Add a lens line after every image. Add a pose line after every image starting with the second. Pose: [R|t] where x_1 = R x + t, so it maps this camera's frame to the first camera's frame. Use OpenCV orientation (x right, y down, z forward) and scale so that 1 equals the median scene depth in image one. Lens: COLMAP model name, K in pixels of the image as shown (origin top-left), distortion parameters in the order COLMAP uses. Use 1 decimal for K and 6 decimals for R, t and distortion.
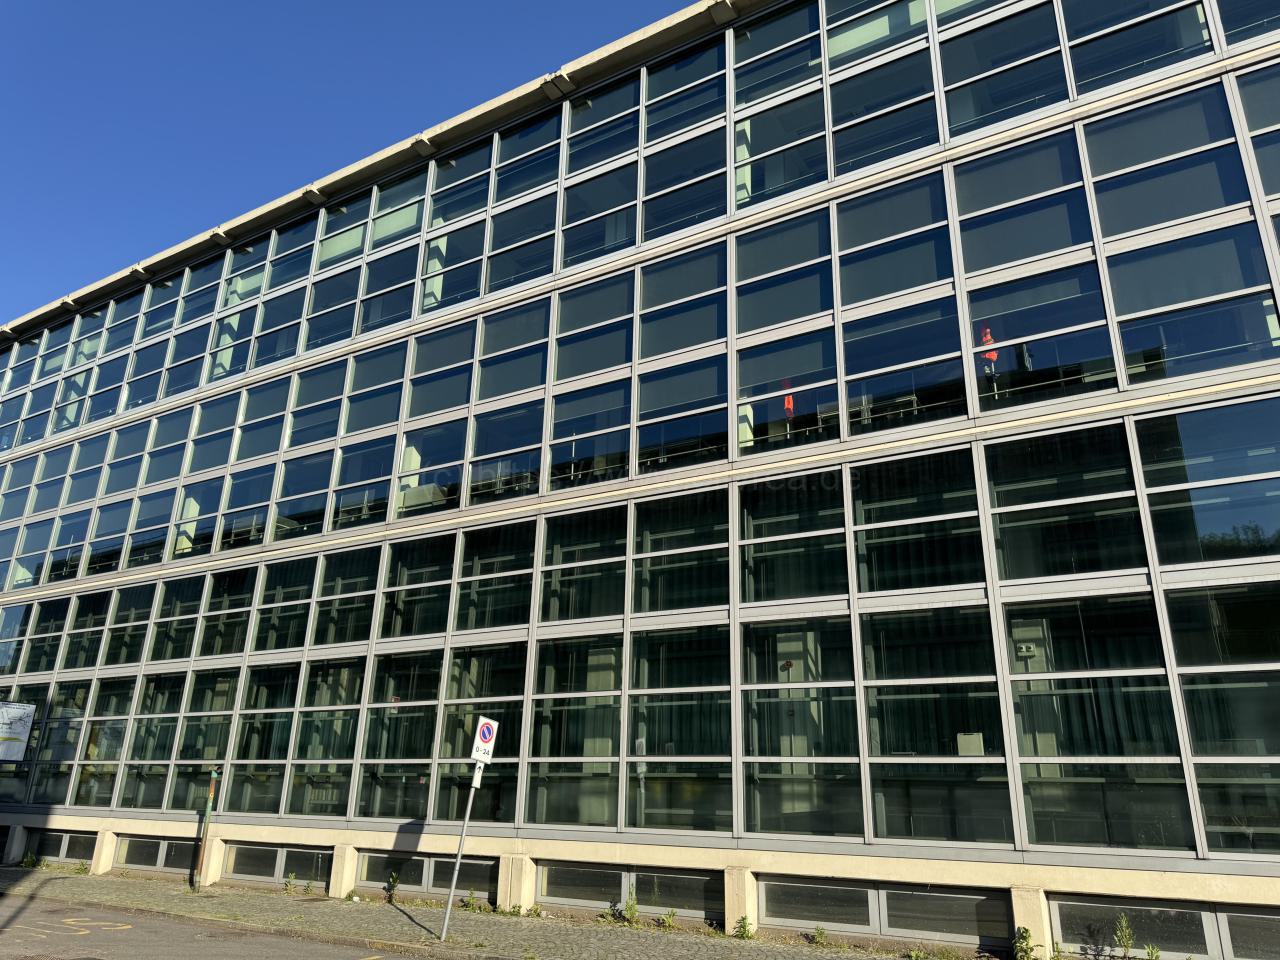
lens RADIAL K [[881.3, 0, 645.5], [0, 881.3, 486.7], [0, 0, 1]] dist [0.102779, -0.137586]
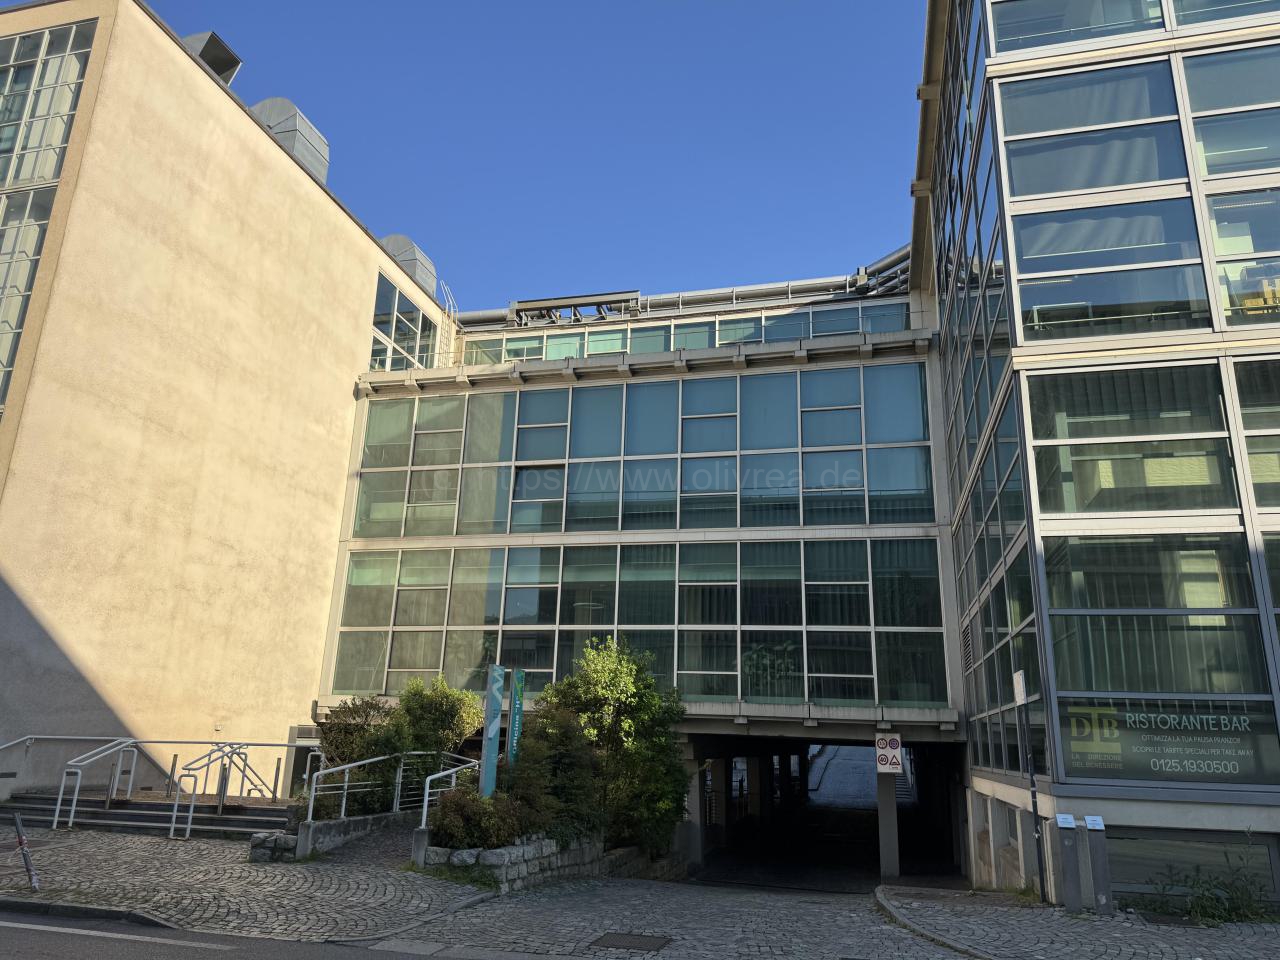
lens RADIAL K [[907.2, 0, 636.0], [0, 907.2, 478.0], [0, 0, 1]] dist [0.004792, -0.004146]
pose [[0.962333, 0.081106, 0.259493, -0.429692], [-0.098986, 0.993479, 0.056572, 0.075258], [-0.253212, -0.080127, 0.964087, 0.240354]]
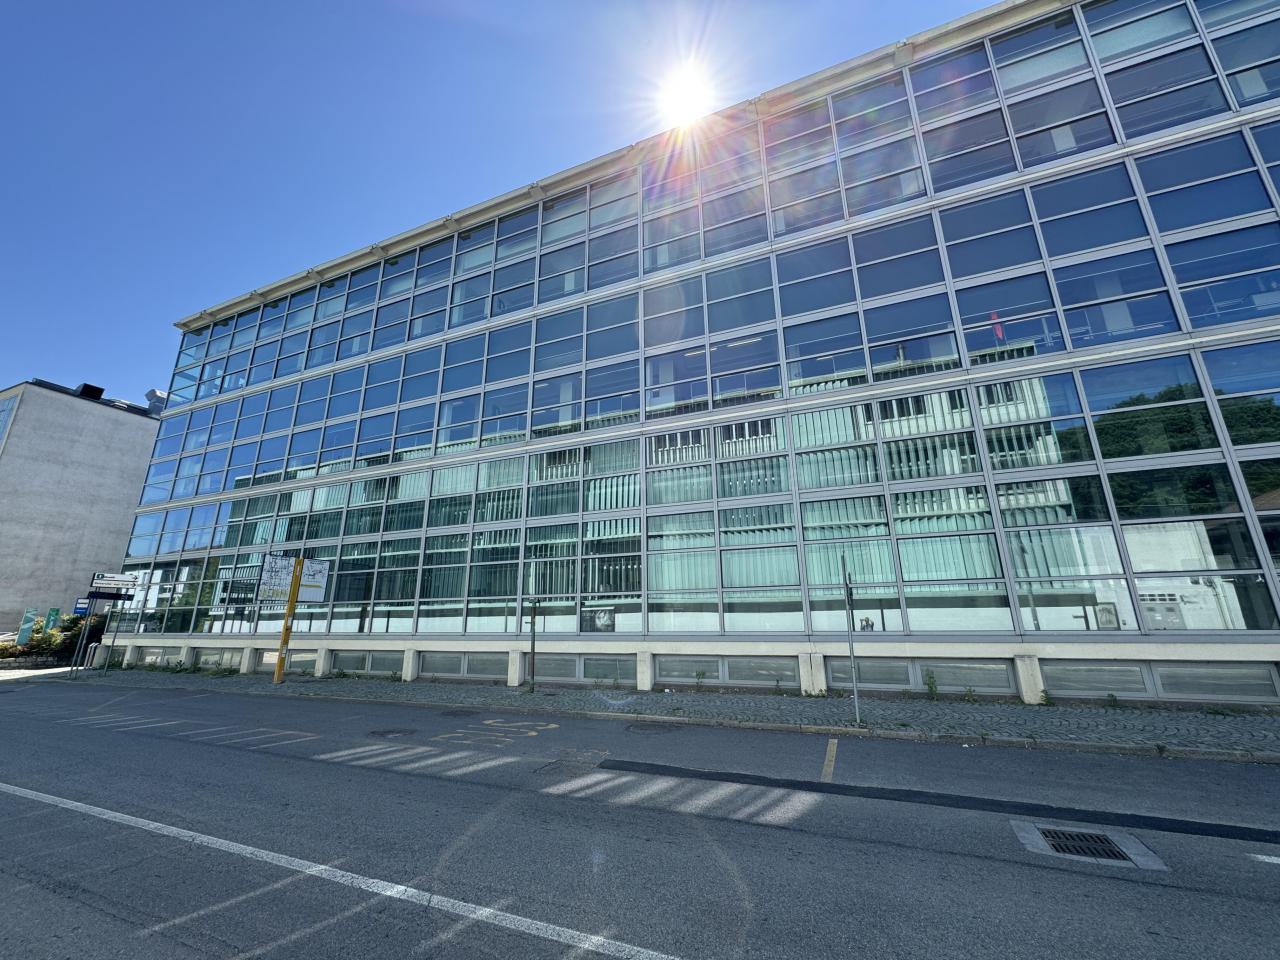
lens RADIAL K [[510.1, 0, 639.7], [0, 510.1, 477.3], [0, 0, 1]] dist [-0.002046, -0.000093]
pose [[0.990282, 0.003551, 0.139030, -0.088064], [-0.013080, 0.997621, 0.067687, 0.015603], [-0.138459, -0.068848, 0.987972, 0.048221]]
